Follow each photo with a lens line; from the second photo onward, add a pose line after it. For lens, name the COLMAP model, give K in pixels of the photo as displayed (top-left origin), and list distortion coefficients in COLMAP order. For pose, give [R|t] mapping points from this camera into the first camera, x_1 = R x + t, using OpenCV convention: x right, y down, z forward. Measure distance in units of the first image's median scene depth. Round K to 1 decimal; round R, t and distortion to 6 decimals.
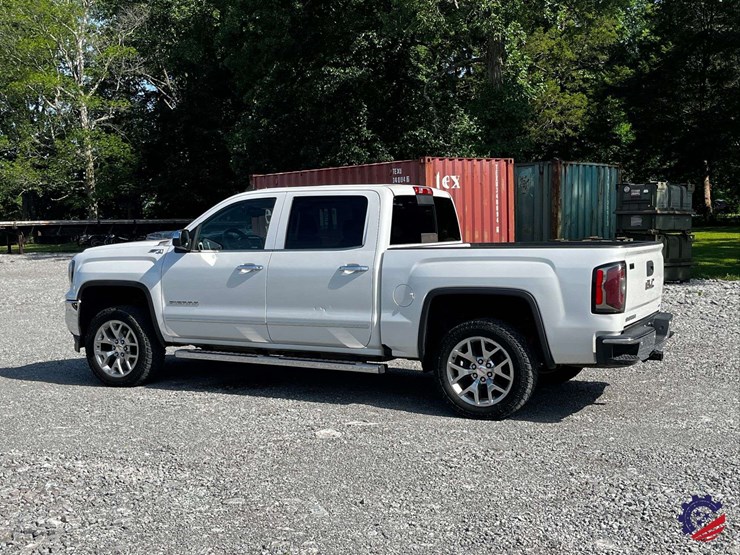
lens RADIAL K [[898.4, 0, 373.5], [0, 898.4, 289.0], [0, 0, 1]] dist [0.169547, -0.597956]
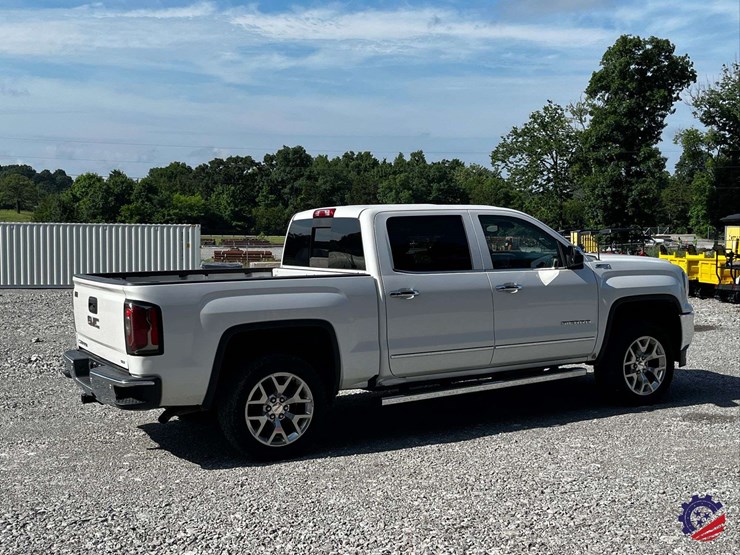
lens RADIAL K [[919.9, 0, 369.3], [0, 919.9, 278.0], [0, 0, 1]] dist [0.115524, -0.328347]
pose [[-0.556960, 0.068105, -0.827743, 0.821807], [-0.032731, 0.994058, 0.103812, -0.140024], [0.829894, 0.084911, -0.551421, 1.548707]]
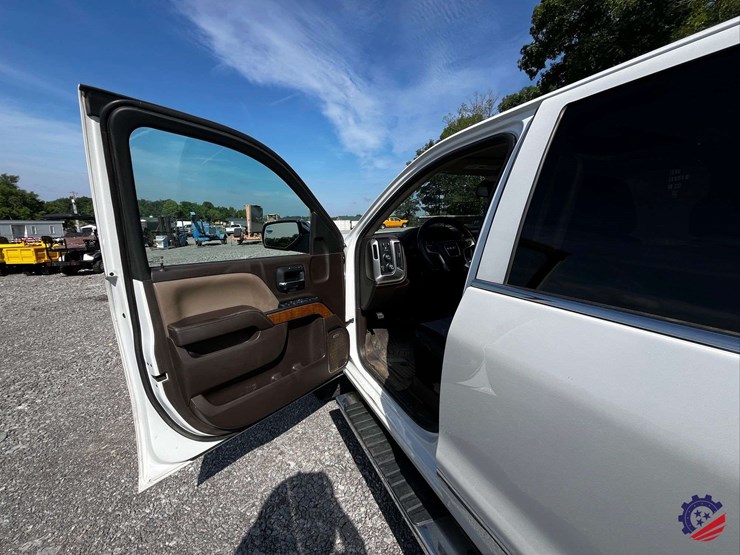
lens RADIAL K [[299.6, 0, 370.0], [0, 299.6, 277.5], [0, 0, 1]] dist [-0.003672, -0.000798]
pose [[0.781893, 0.120435, -0.611668, -0.069535], [-0.040993, 0.988971, 0.142323, -0.055398], [0.622063, -0.086208, 0.778207, 0.838297]]
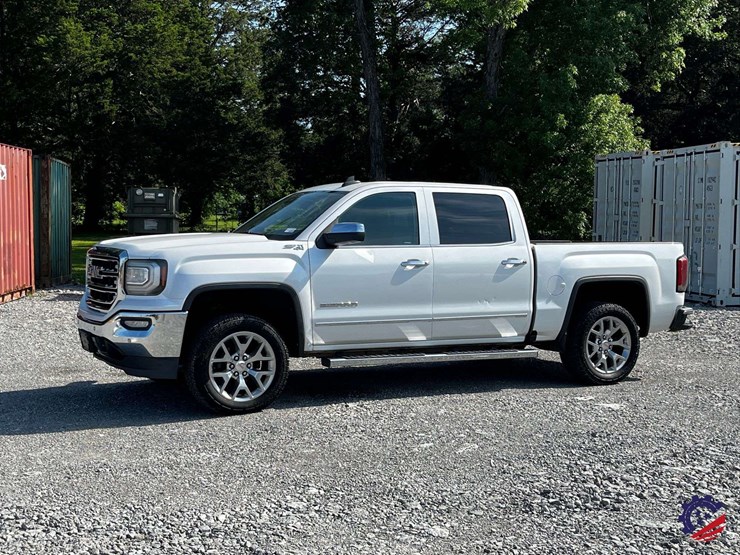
lens RADIAL K [[963.2, 0, 356.0], [0, 963.2, 277.4], [0, 0, 1]] dist [0.066686, -0.037109]
pose [[0.591948, -0.020548, 0.805714, -0.951060], [0.040017, 0.999191, -0.003917, -0.007084], [-0.804982, 0.034561, 0.592292, 0.416723]]
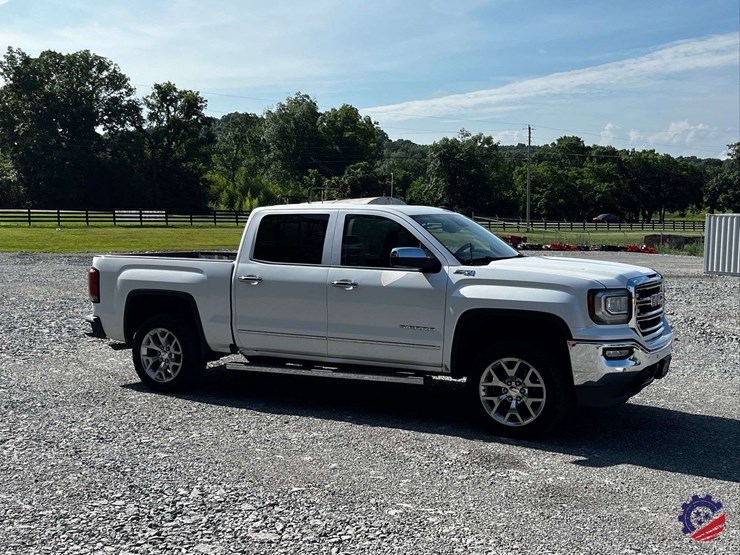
lens RADIAL K [[863.6, 0, 370.3], [0, 863.6, 287.8], [0, 0, 1]] dist [0.074477, -0.191783]
pose [[-0.998946, 0.003101, 0.045799, -0.092745], [0.009557, 0.989903, 0.141423, -0.162647], [-0.044898, 0.141711, -0.988889, 2.049618]]
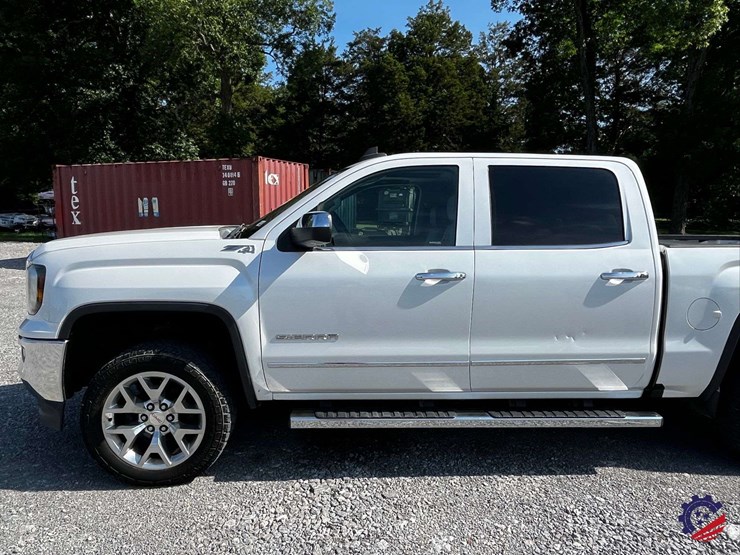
lens RADIAL K [[531.7, 0, 368.6], [0, 531.7, 275.2], [0, 0, 1]] dist [-0.000725, -0.006506]
pose [[0.865860, -0.033237, 0.499182, -0.341792], [0.015087, 0.999072, 0.040352, -0.037664], [-0.500060, -0.027408, 0.865557, 0.671532]]
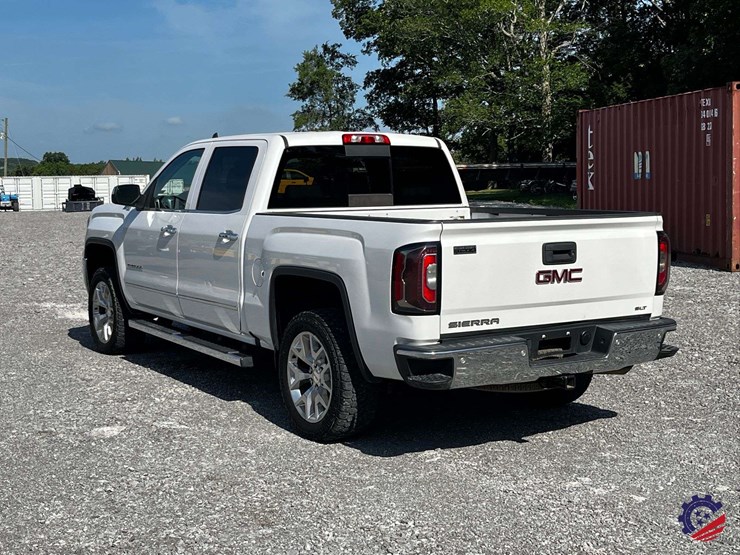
lens RADIAL K [[1064.3, 0, 361.0], [0, 1064.3, 276.5], [0, 0, 1]] dist [0.240339, -1.242509]
pose [[0.856432, 0.057774, -0.513018, 0.518031], [-0.041862, 0.998218, 0.042532, -0.029013], [0.514560, -0.014949, 0.857324, 0.203787]]
